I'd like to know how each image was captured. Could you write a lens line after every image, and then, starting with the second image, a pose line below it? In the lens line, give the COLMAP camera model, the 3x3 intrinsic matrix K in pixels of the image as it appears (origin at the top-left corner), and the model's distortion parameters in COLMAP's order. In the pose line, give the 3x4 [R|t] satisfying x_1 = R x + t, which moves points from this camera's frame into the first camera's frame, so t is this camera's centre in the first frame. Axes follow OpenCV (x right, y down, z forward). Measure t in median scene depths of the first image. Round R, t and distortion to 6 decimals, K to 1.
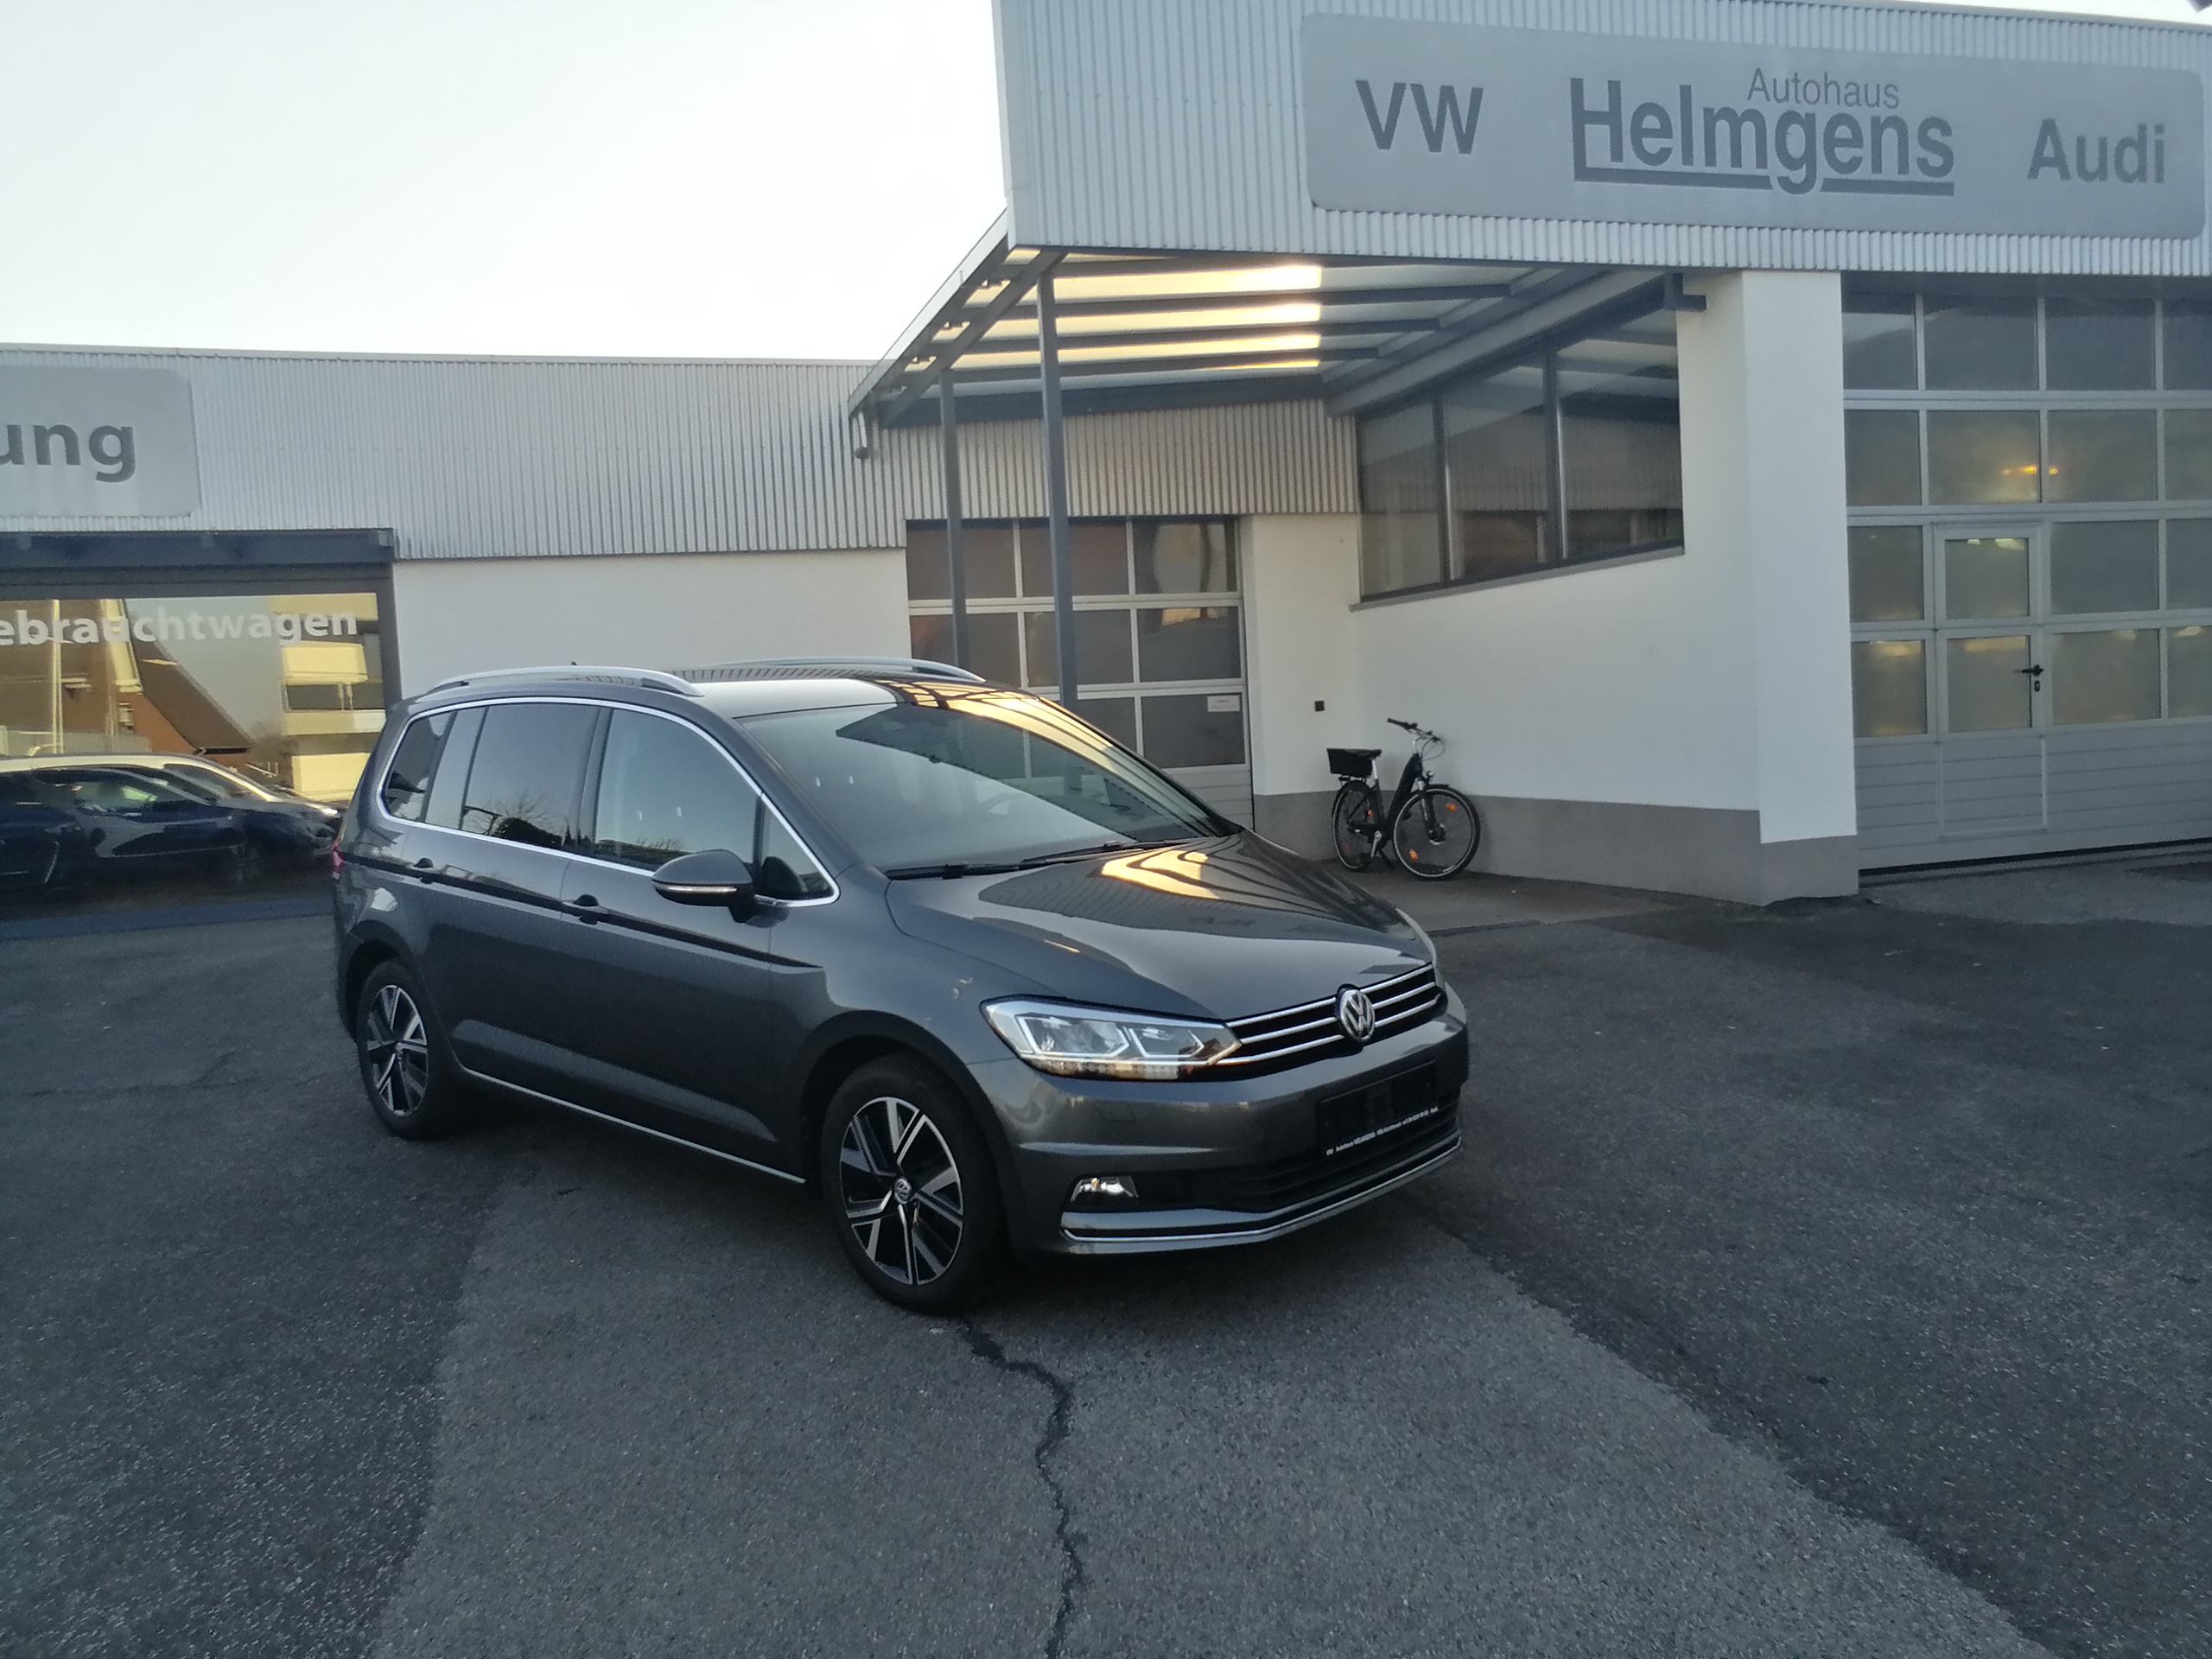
lens RADIAL K [[1721.7, 0, 1165.6], [0, 1721.7, 821.2], [0, 0, 1]] dist [-0.064197, 0.132018]
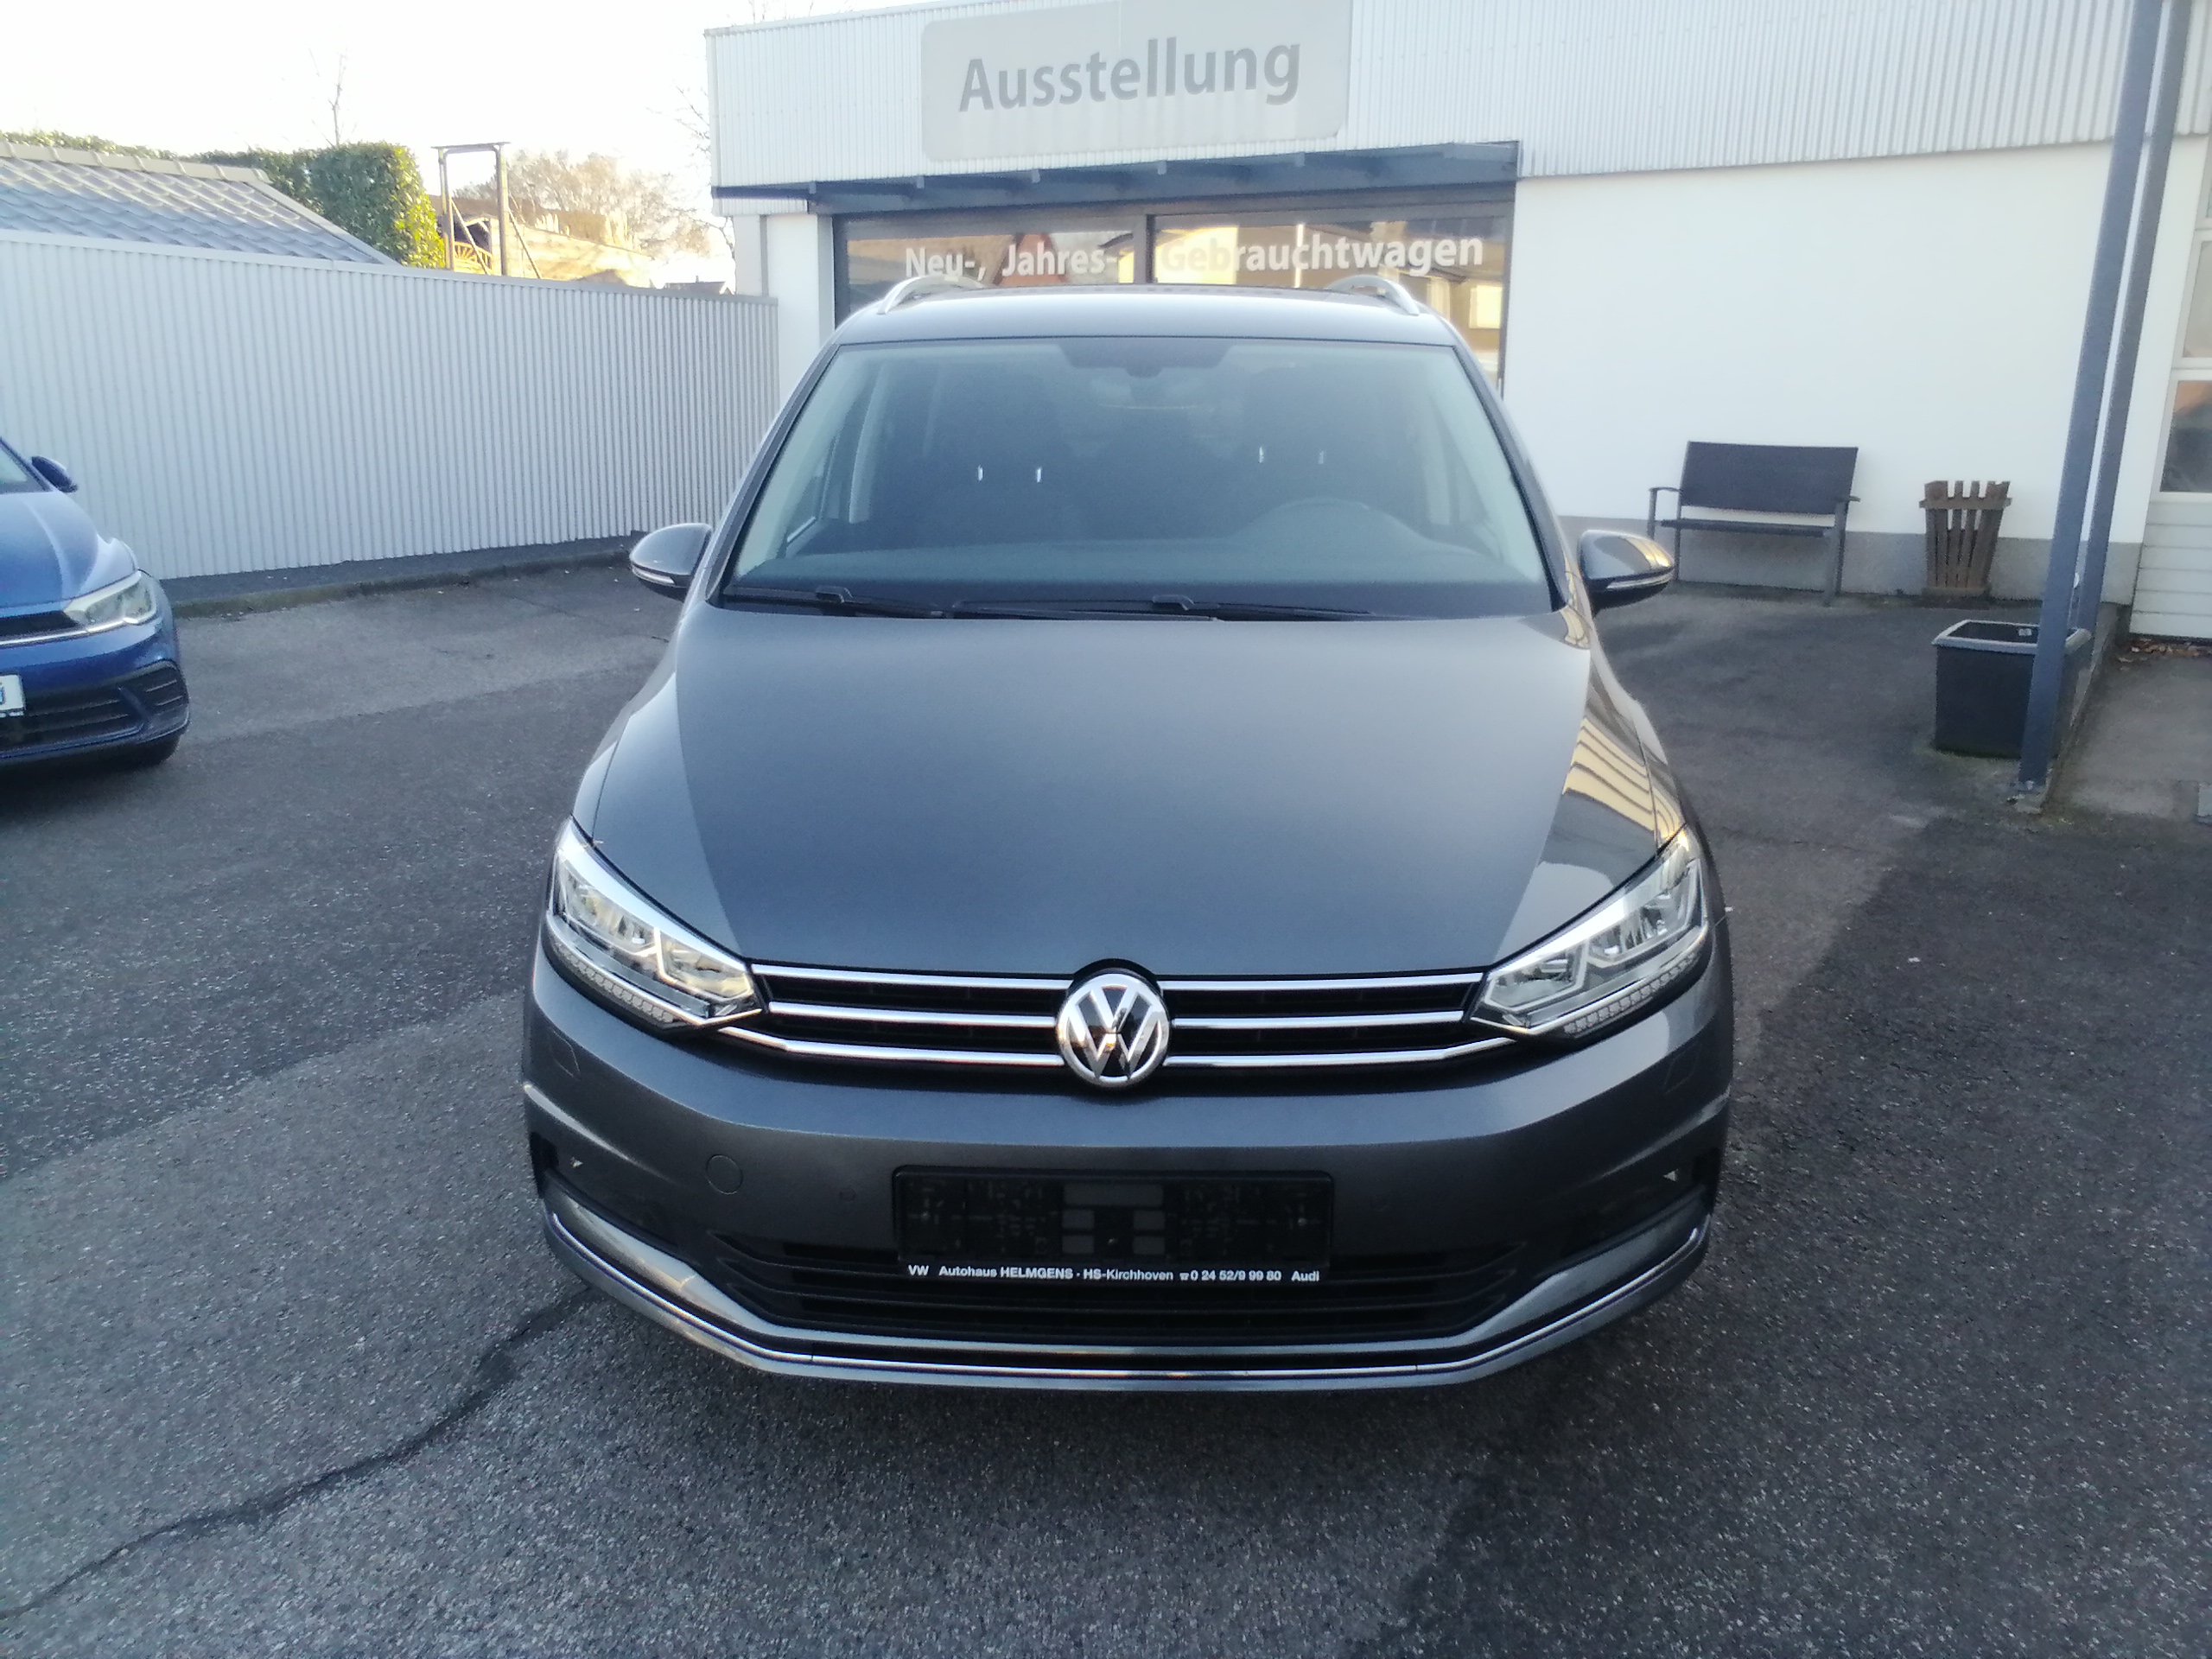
lens RADIAL K [[1721.7, 0, 1165.6], [0, 1721.7, 821.2], [0, 0, 1]] dist [-0.064197, 0.132018]
pose [[0.651810, 0.242938, -0.718418, 0.432893], [-0.101756, 0.966753, 0.234592, -0.051807], [0.751525, -0.079806, 0.654860, 0.688845]]
